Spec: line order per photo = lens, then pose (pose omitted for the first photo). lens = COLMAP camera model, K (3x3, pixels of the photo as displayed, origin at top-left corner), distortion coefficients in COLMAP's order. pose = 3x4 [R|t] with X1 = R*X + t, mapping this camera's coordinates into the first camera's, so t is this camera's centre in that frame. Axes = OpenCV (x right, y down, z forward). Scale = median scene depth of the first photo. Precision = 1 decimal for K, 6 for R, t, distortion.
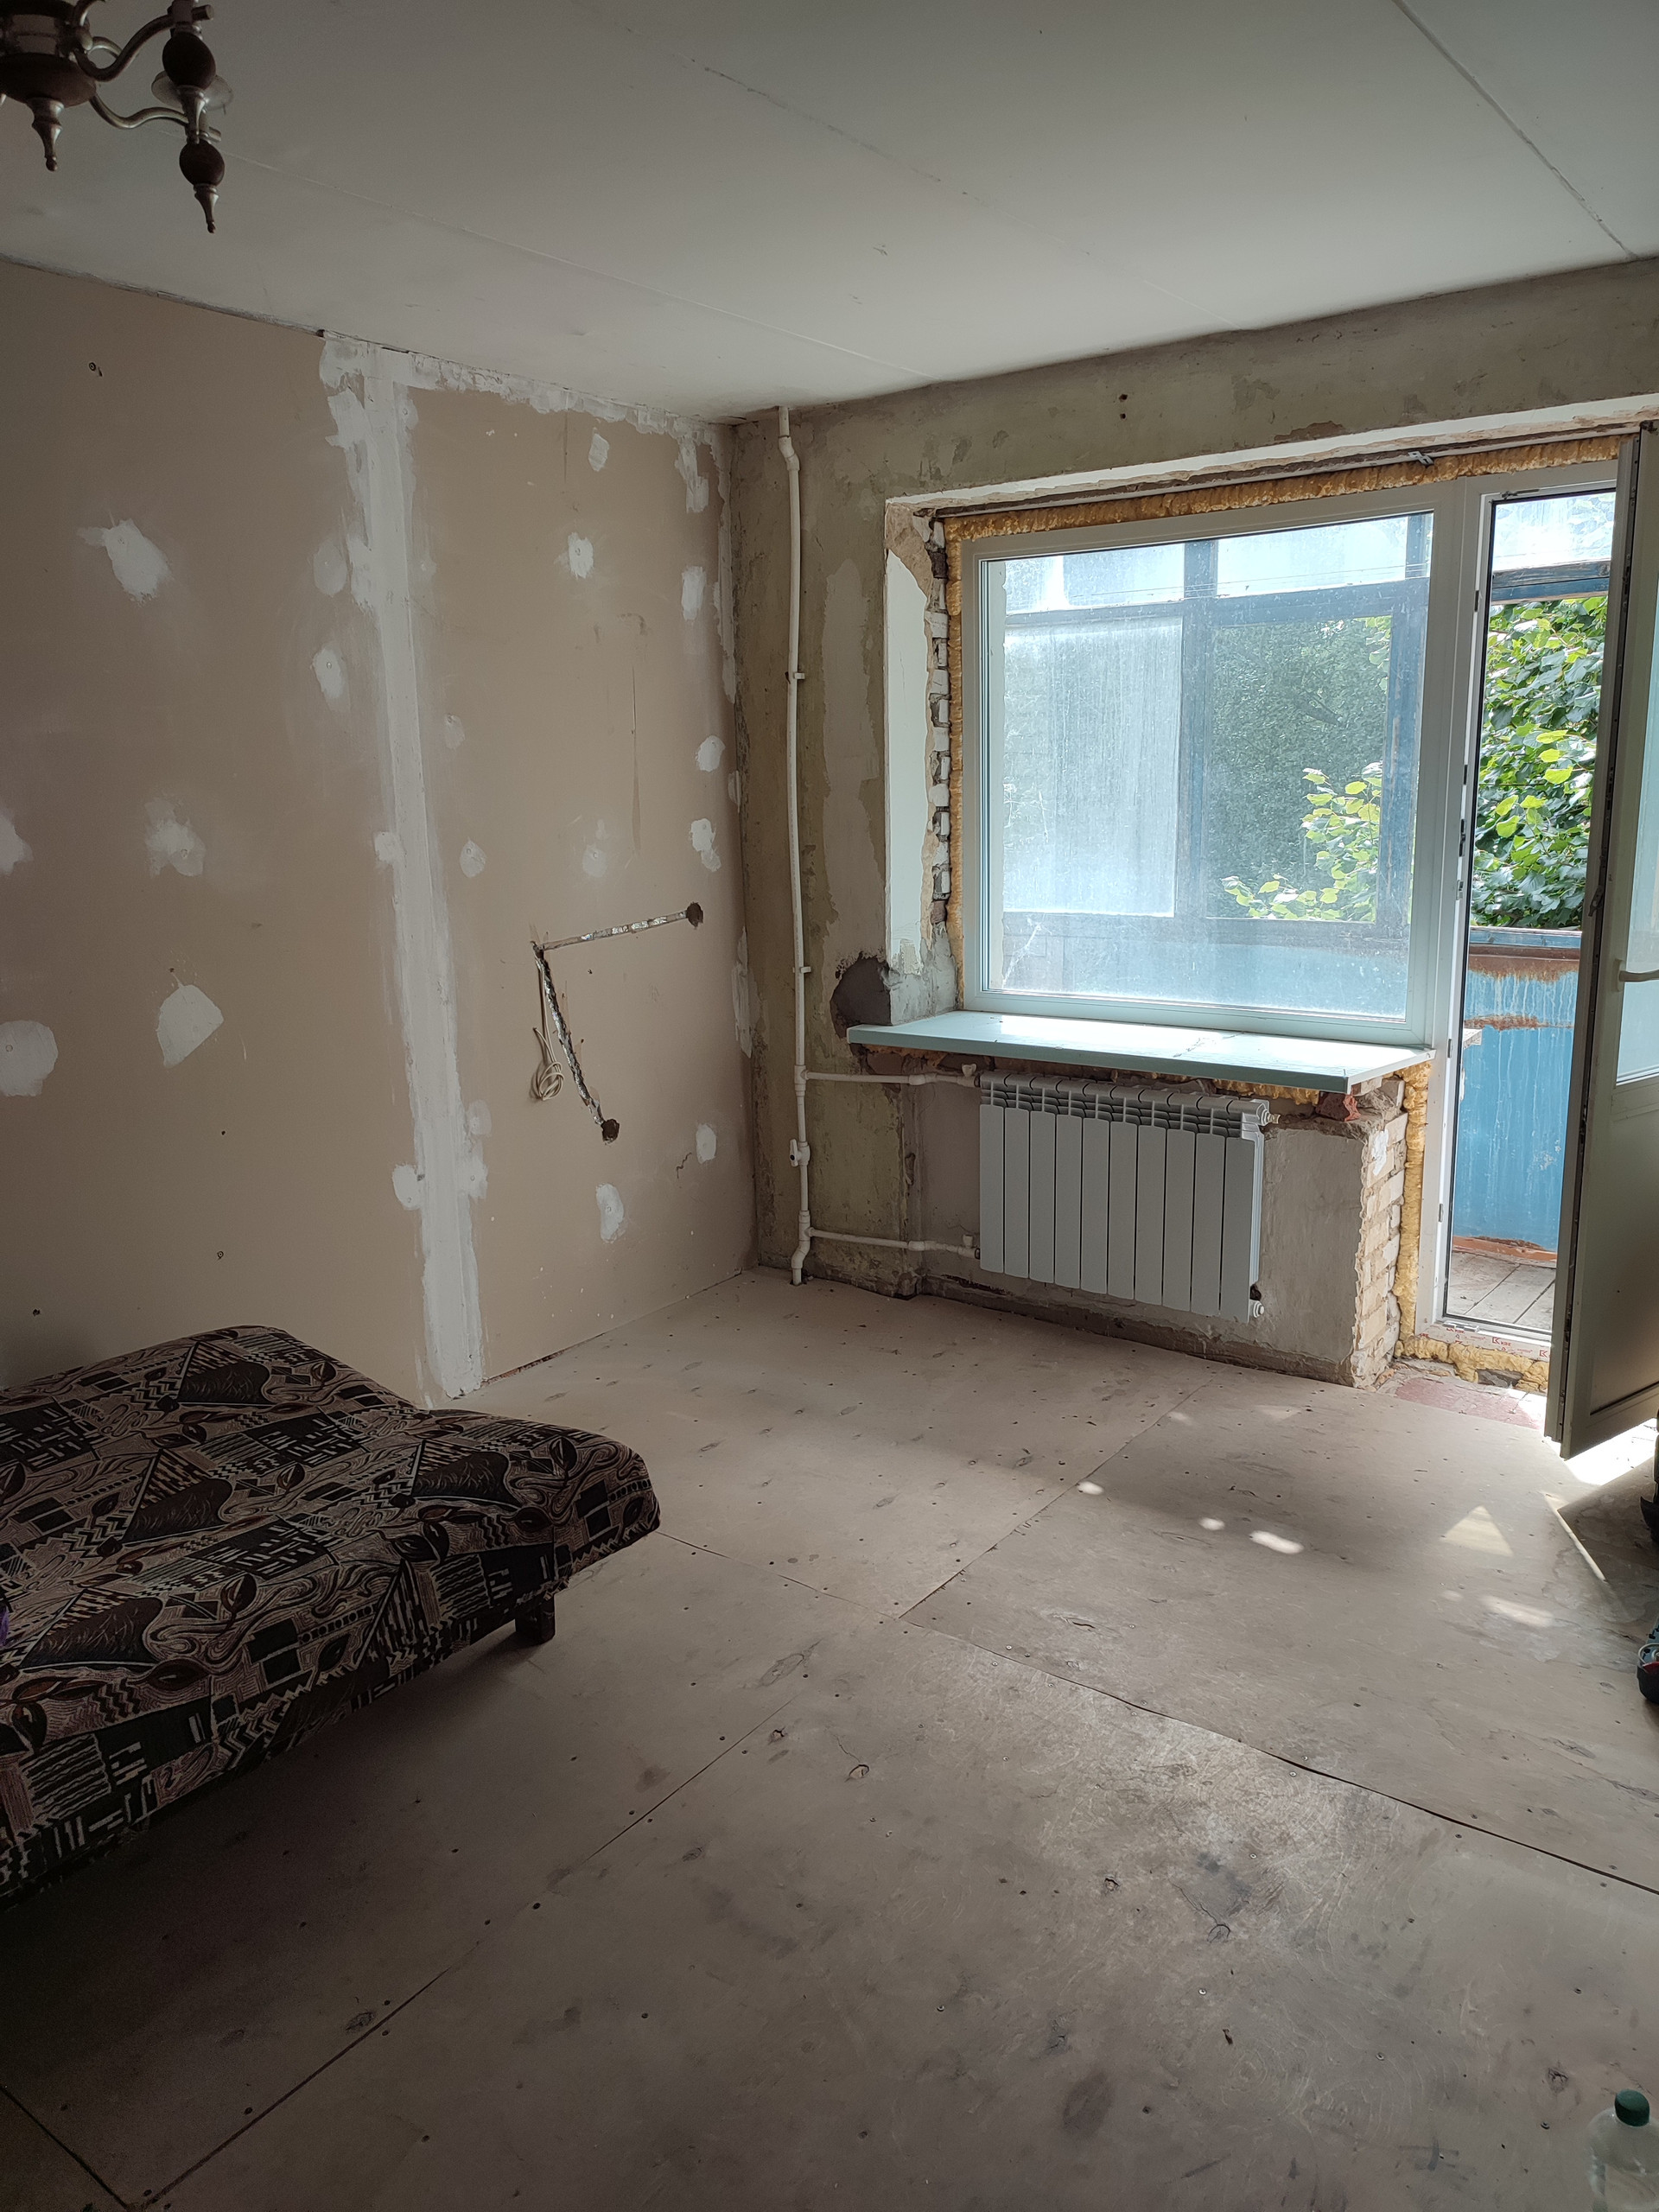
lens RADIAL K [[1609.1, 0, 829.2], [0, 1609.1, 1101.5], [0, 0, 1]] dist [0.032044, -0.026600]
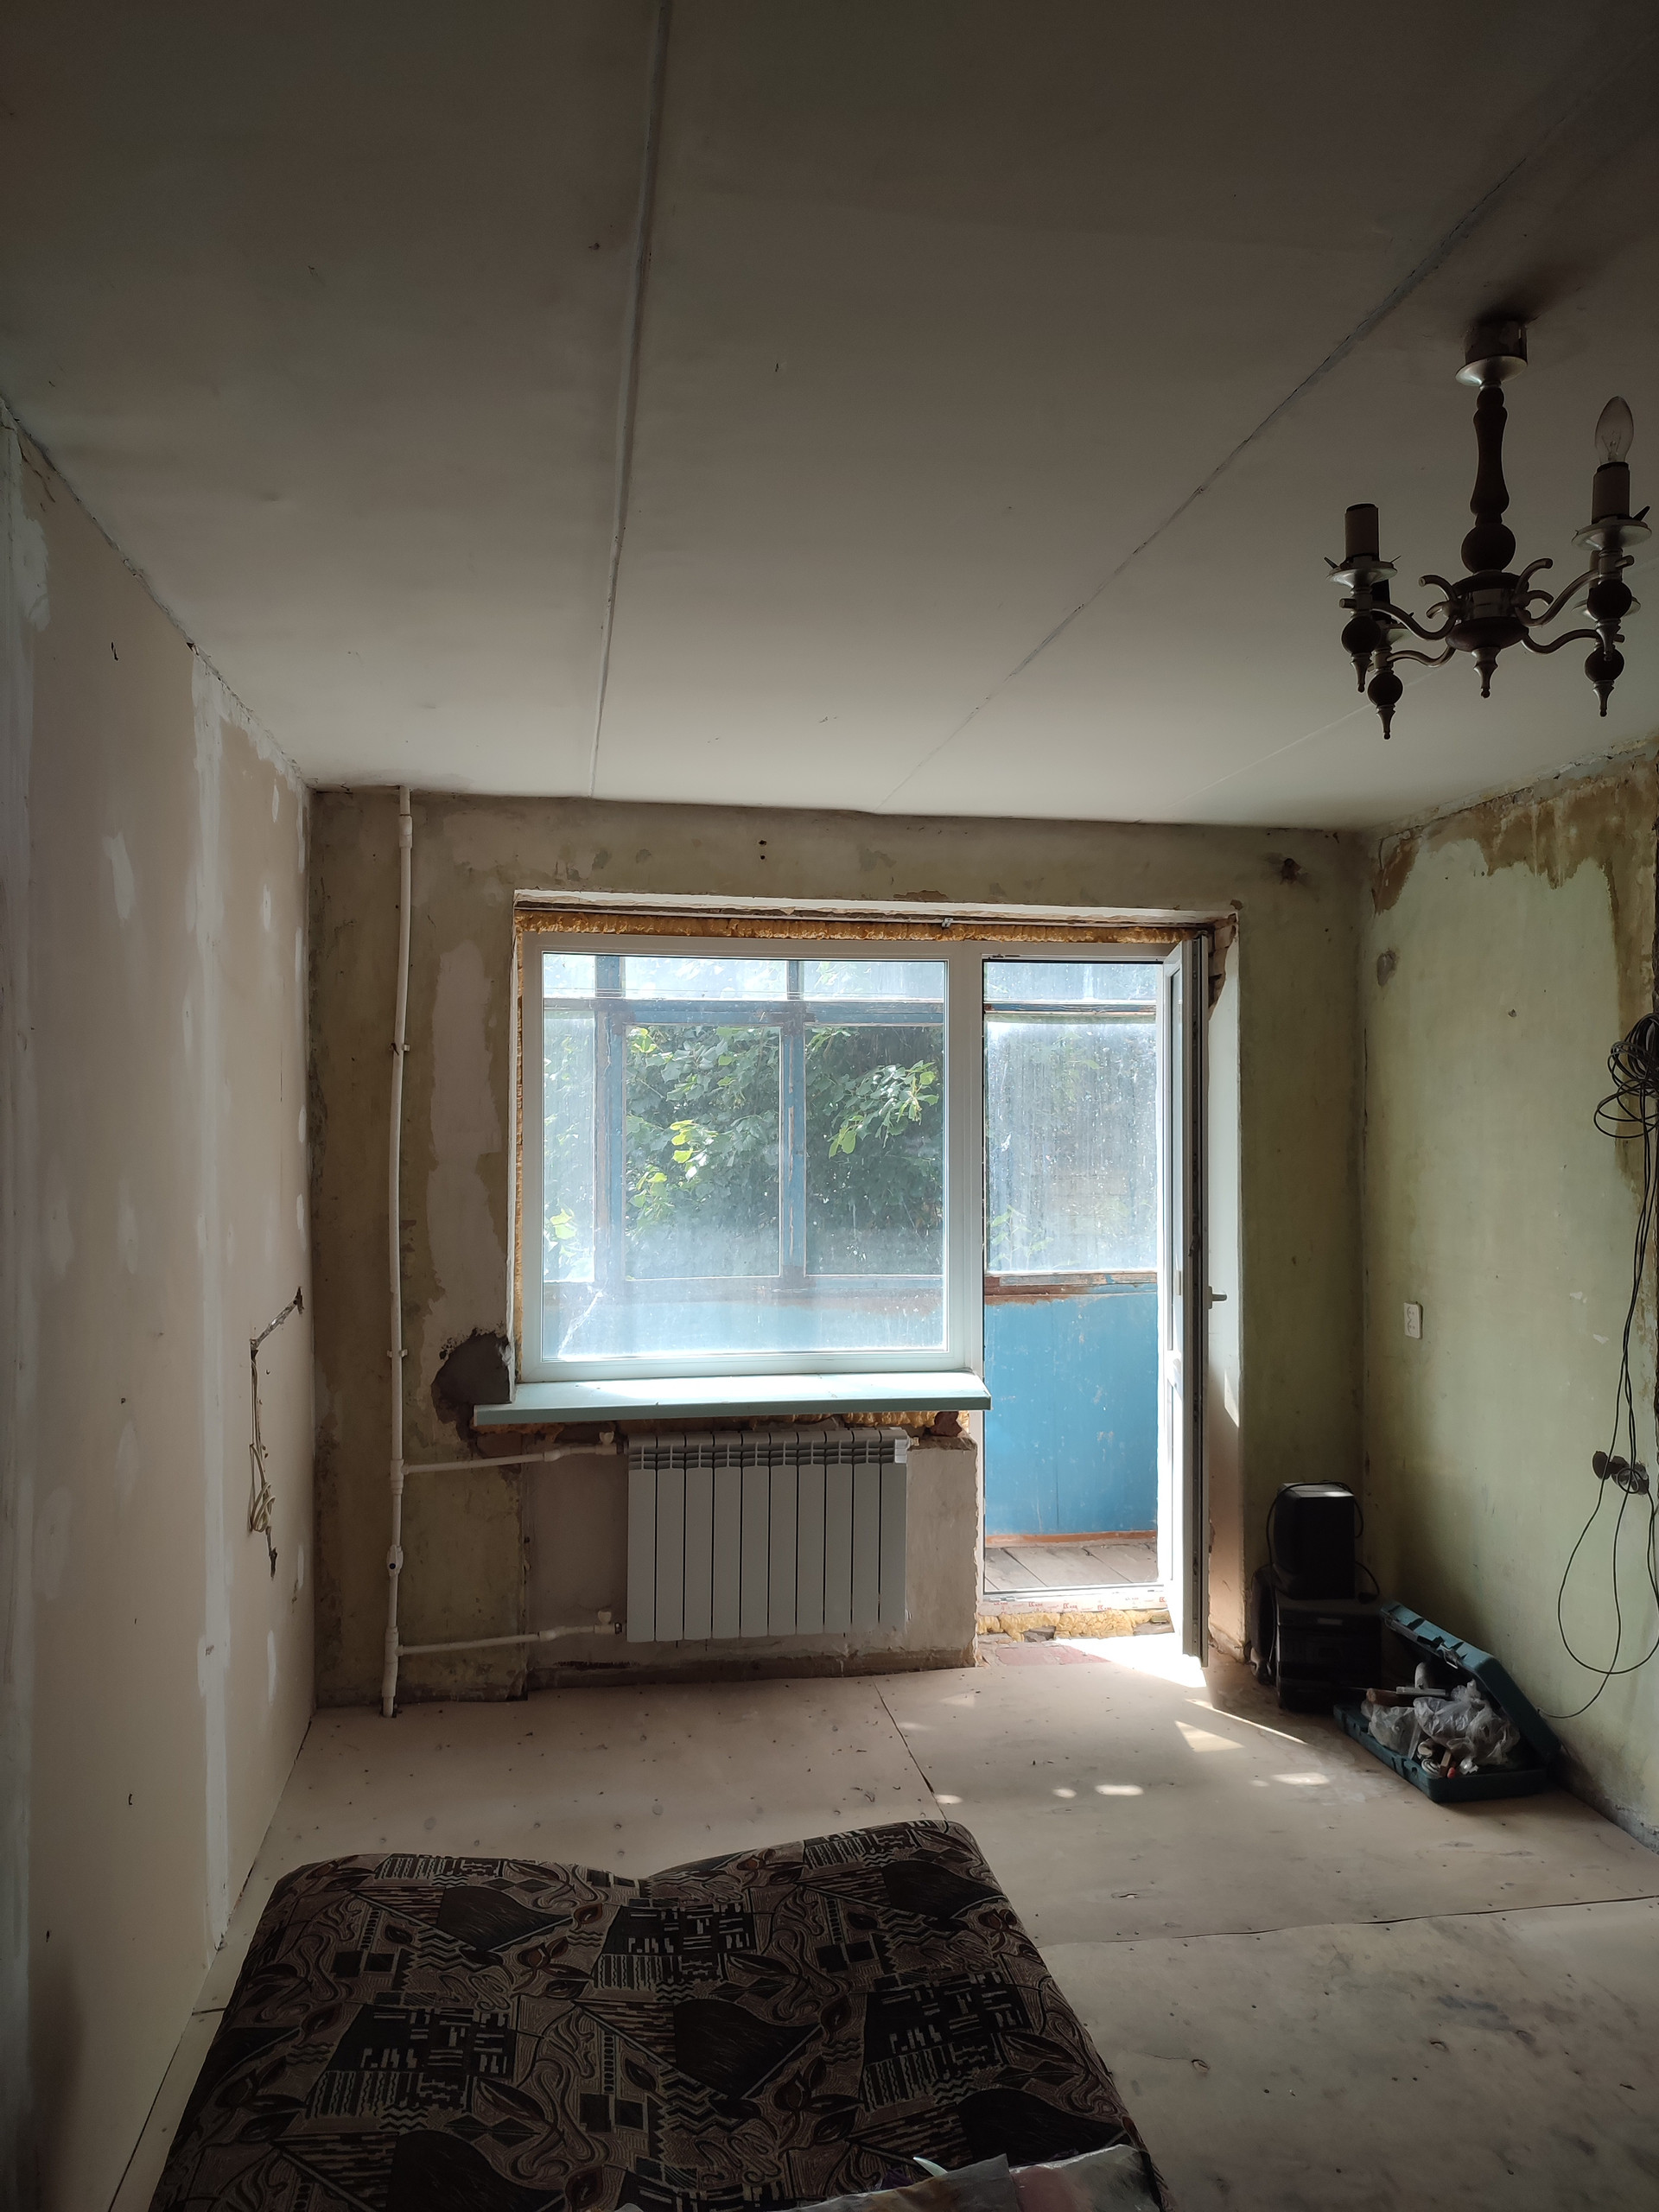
lens RADIAL K [[1609.1, 0, 829.2], [0, 1609.1, 1101.5], [0, 0, 1]] dist [0.032044, -0.026600]
pose [[0.687645, 0.033800, 0.725260, -0.567313], [0.131187, 0.976690, -0.169901, -0.036222], [-0.714097, 0.211976, 0.667181, 0.189267]]
